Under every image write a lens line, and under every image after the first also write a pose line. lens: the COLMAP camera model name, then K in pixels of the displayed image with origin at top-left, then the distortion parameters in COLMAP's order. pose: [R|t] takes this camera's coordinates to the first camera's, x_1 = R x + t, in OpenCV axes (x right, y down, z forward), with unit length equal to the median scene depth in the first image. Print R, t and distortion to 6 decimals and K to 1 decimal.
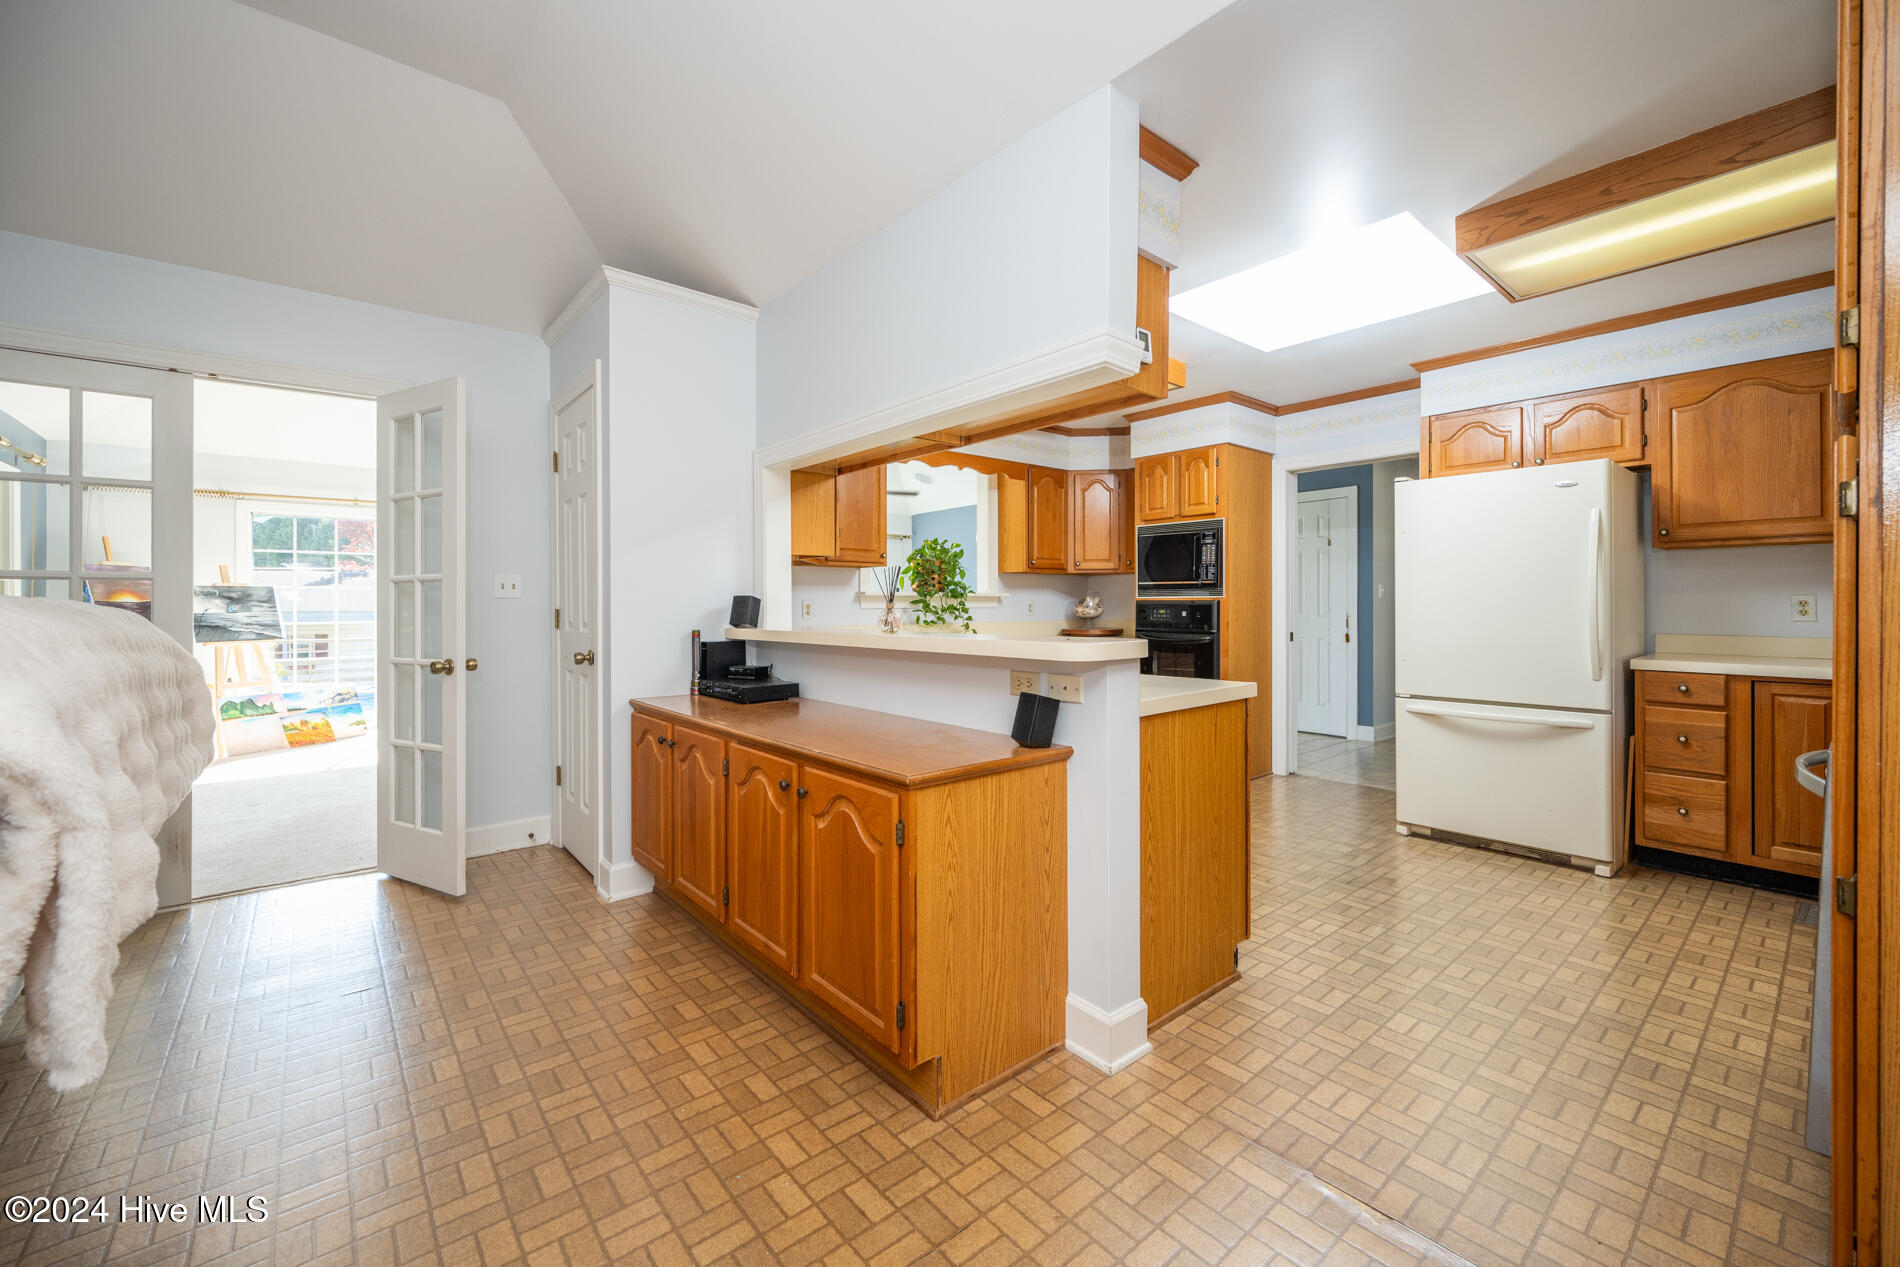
lens RADIAL K [[778.5, 0, 965.1], [0, 778.5, 595.4], [0, 0, 1]] dist [-0.001508, -0.000525]
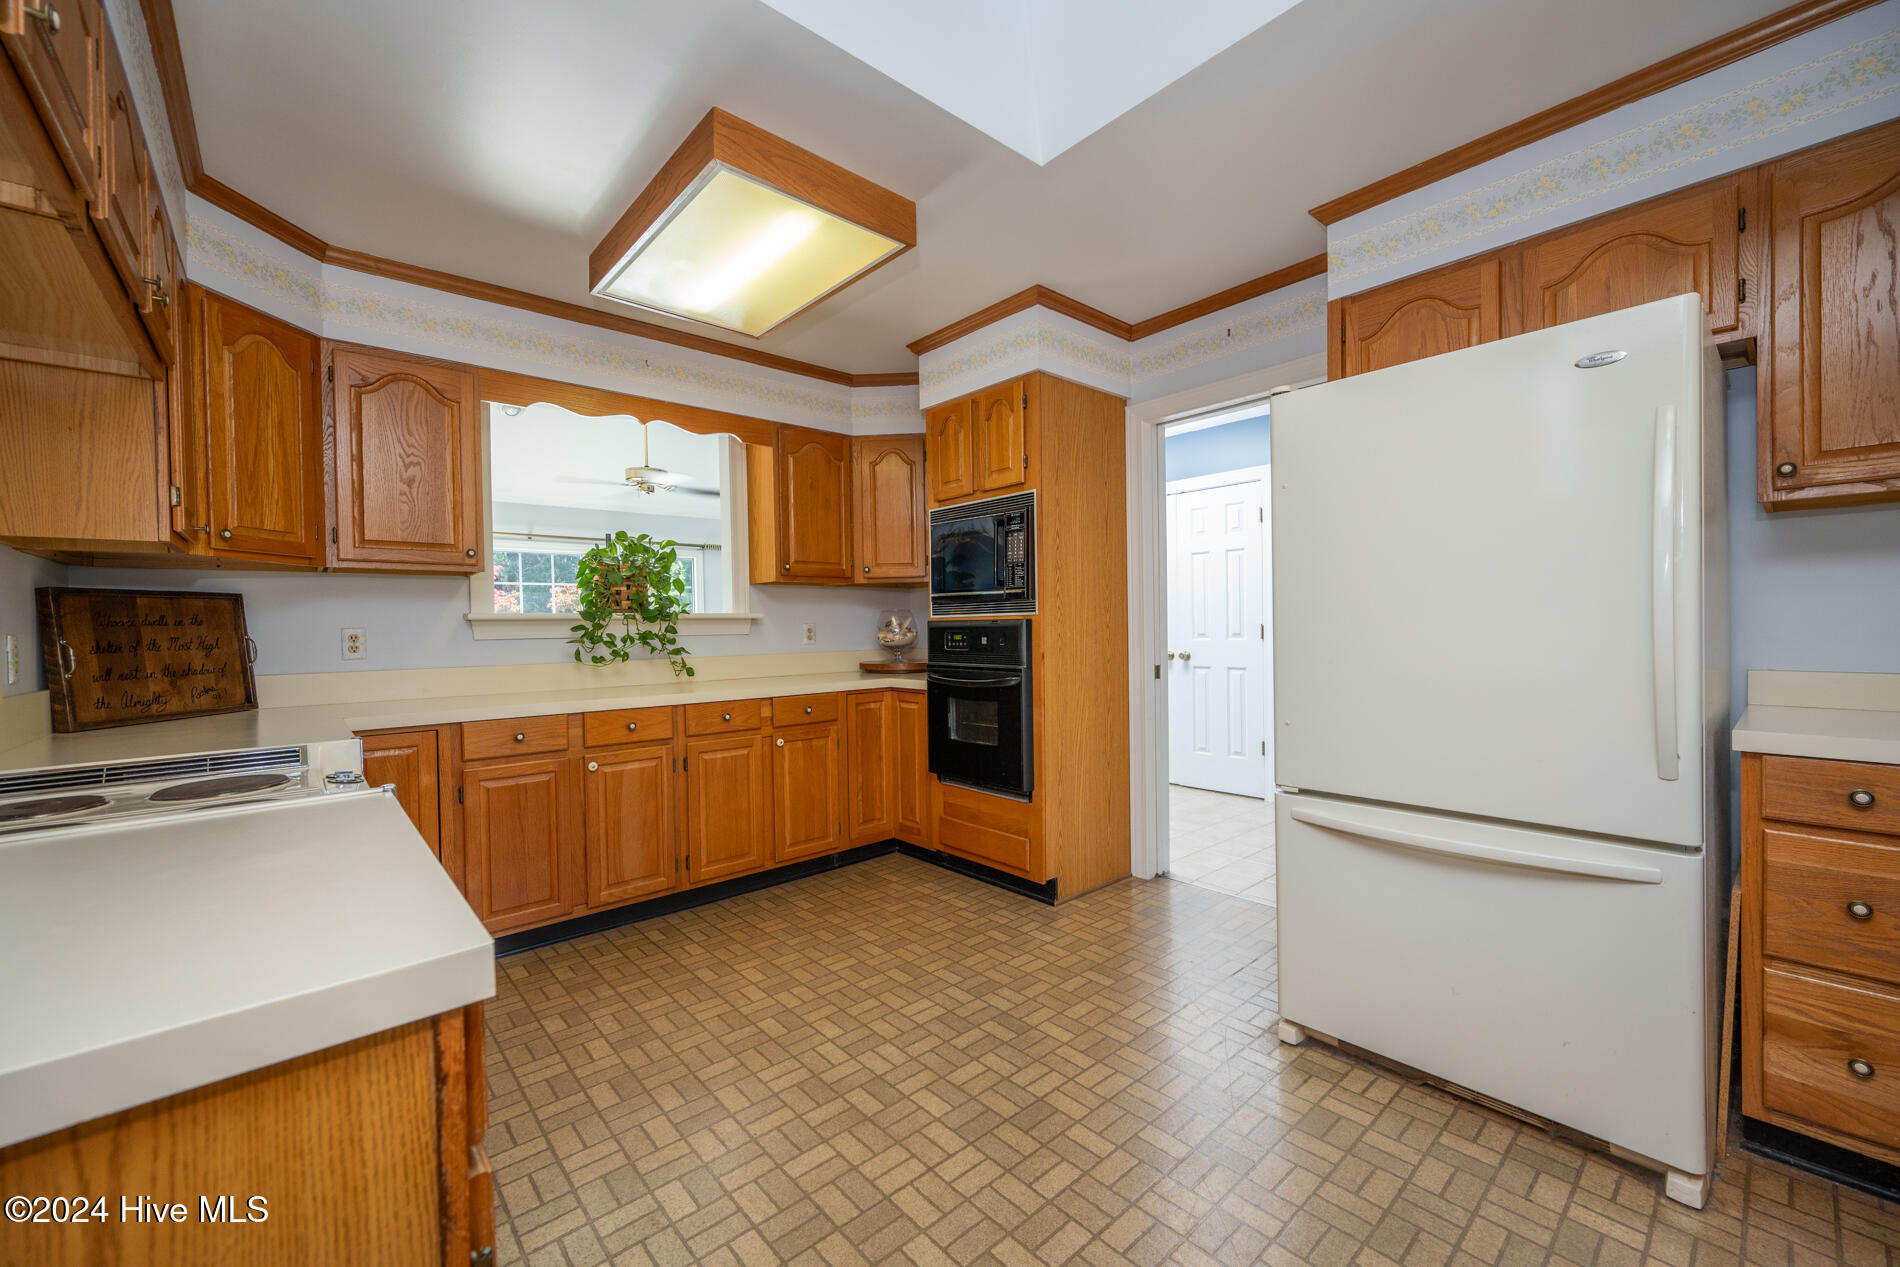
lens RADIAL K [[776.6, 0, 950.0], [0, 776.6, 633.5], [0, 0, 1]] dist [0.001095, 0.000367]
pose [[0.999722, -0.014612, 0.018513, 0.235996], [0.014222, 0.999678, 0.021016, 0.003694], [-0.018814, -0.020746, 0.999608, 0.342571]]
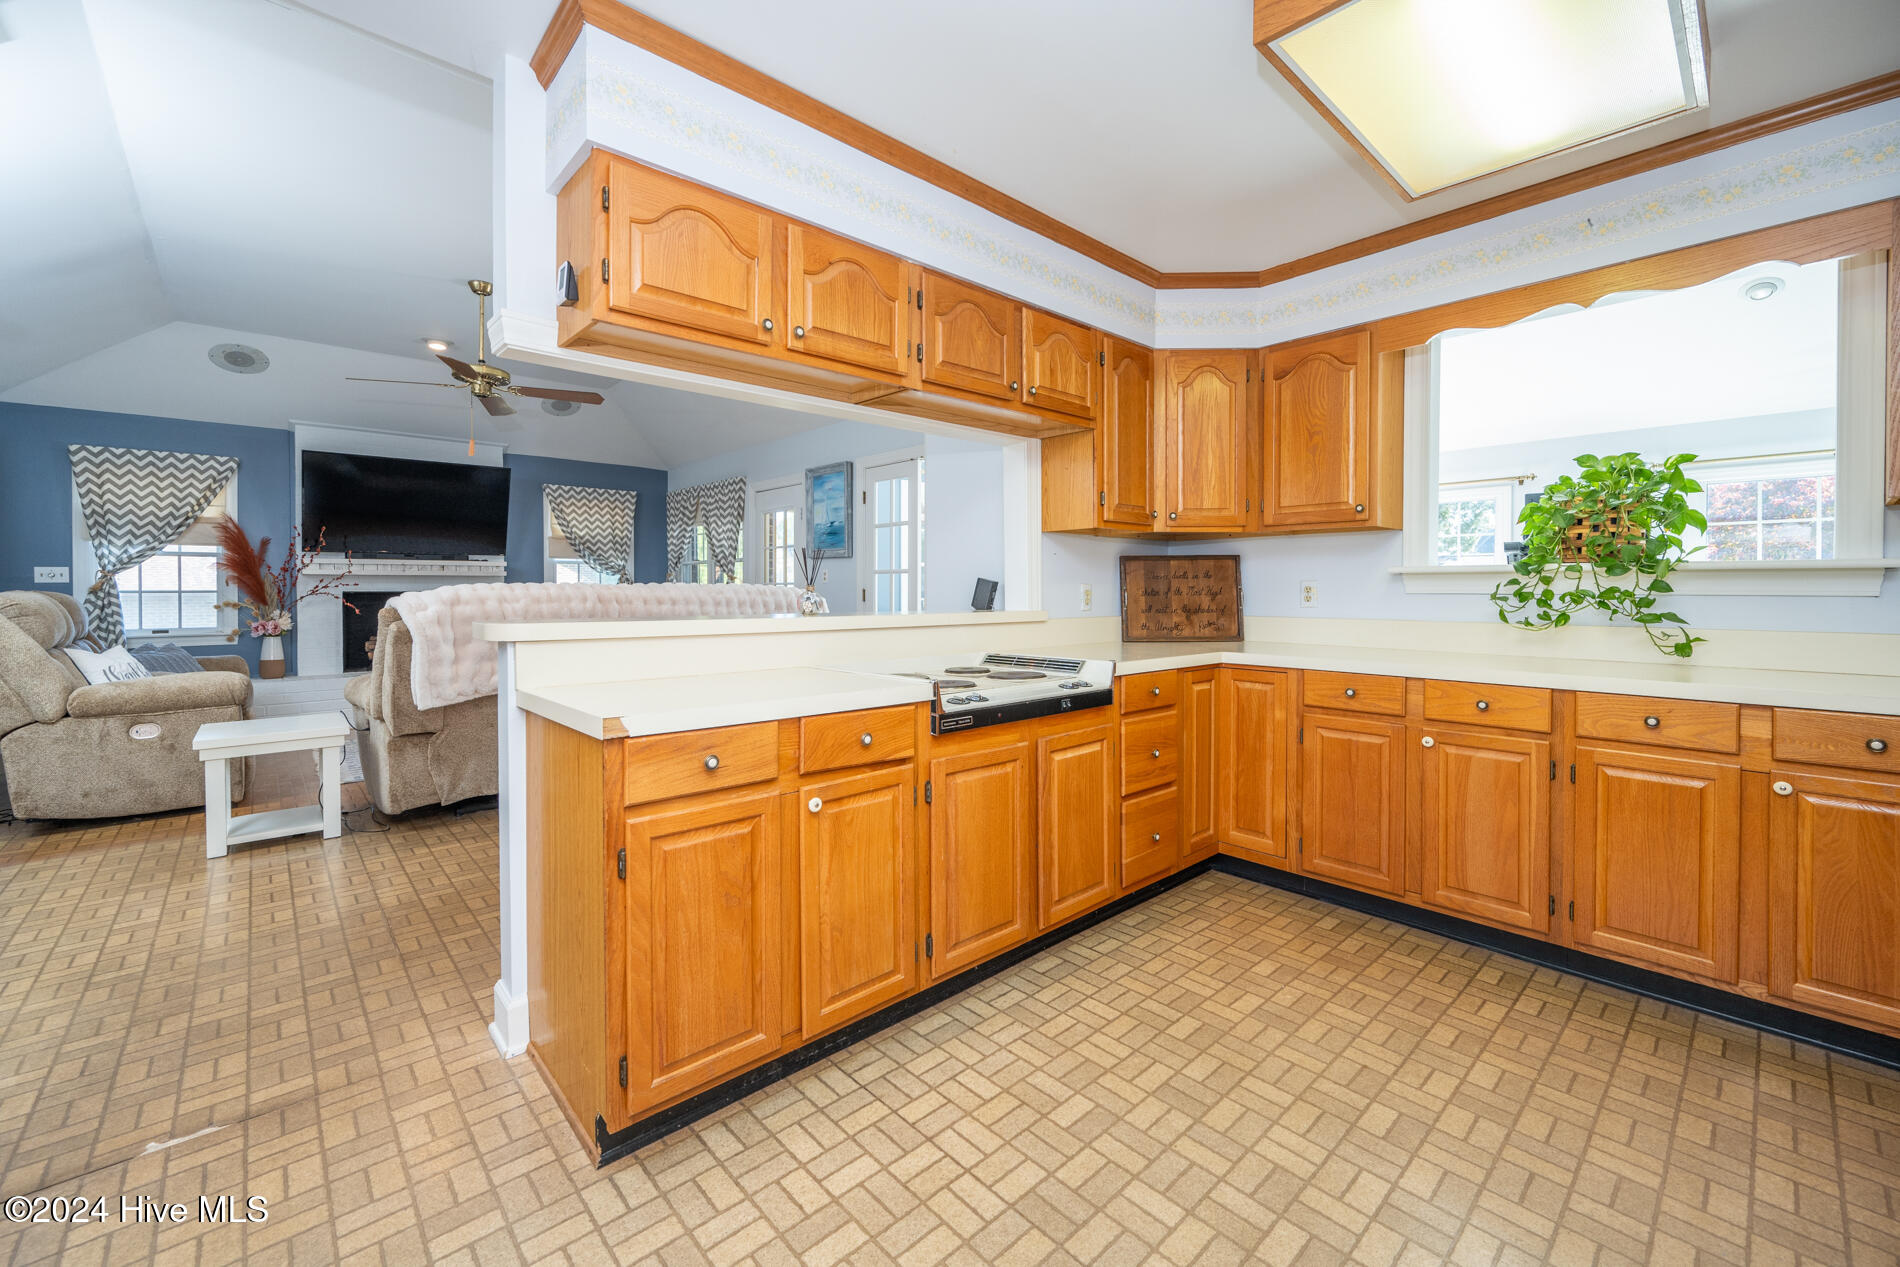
lens RADIAL K [[758.8, 0, 948.0], [0, 758.8, 599.5], [0, 0, 1]] dist [0.000672, 0.000138]
pose [[0.025987, 0.017776, -0.999504, 0.457122], [0.010425, 0.999783, 0.018052, 0.006461], [0.999608, -0.010889, 0.025796, 0.595269]]
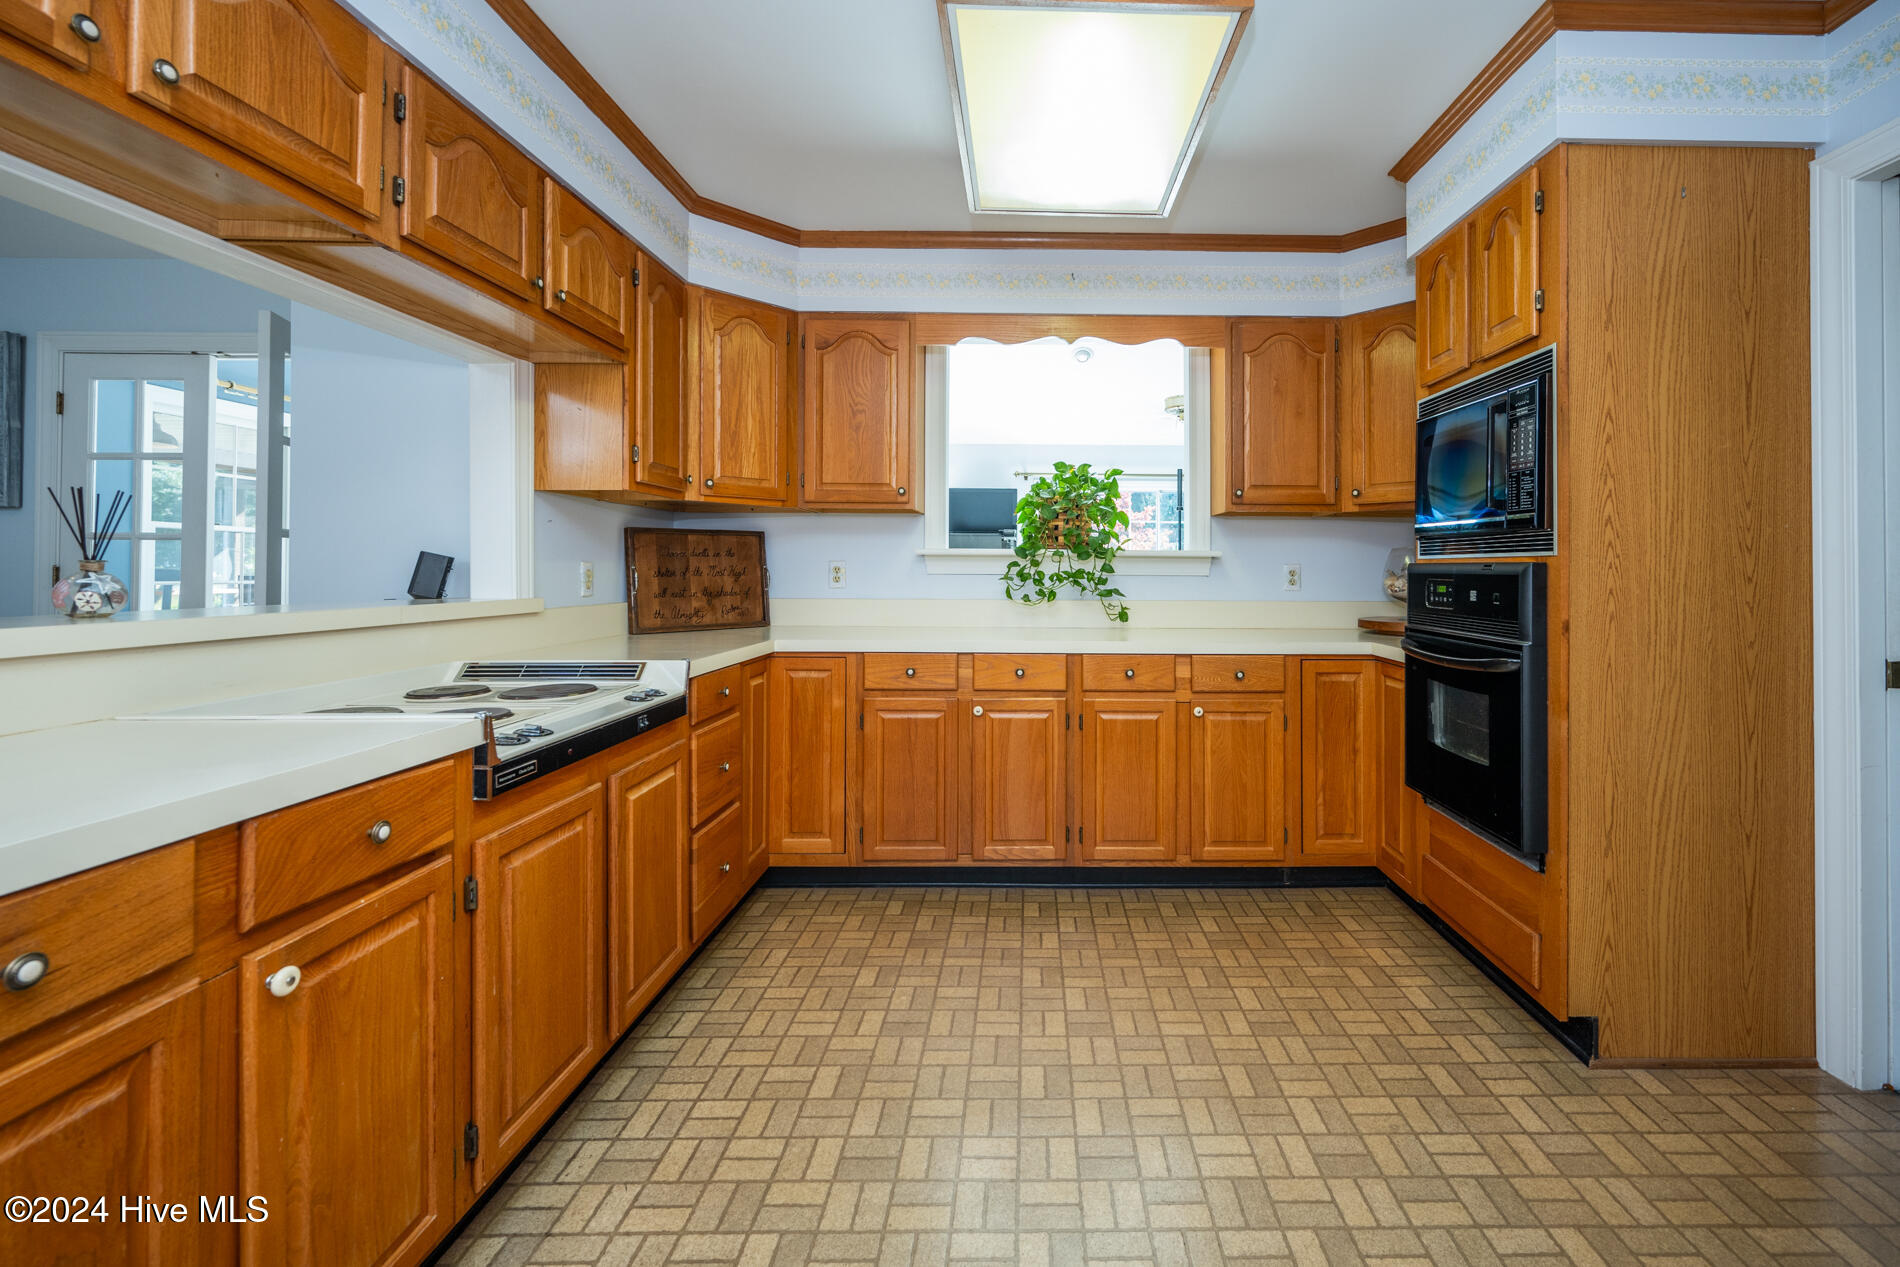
lens RADIAL K [[806.4, 0, 1026.2], [0, 806.4, 560.2], [0, 0, 1]] dist [0.000320, -0.000094]
pose [[0.761295, 0.000491, -0.648406, 0.370441], [-0.000580, 1.000000, 0.000076, 0.004758], [0.648406, 0.000318, 0.761295, 0.509491]]
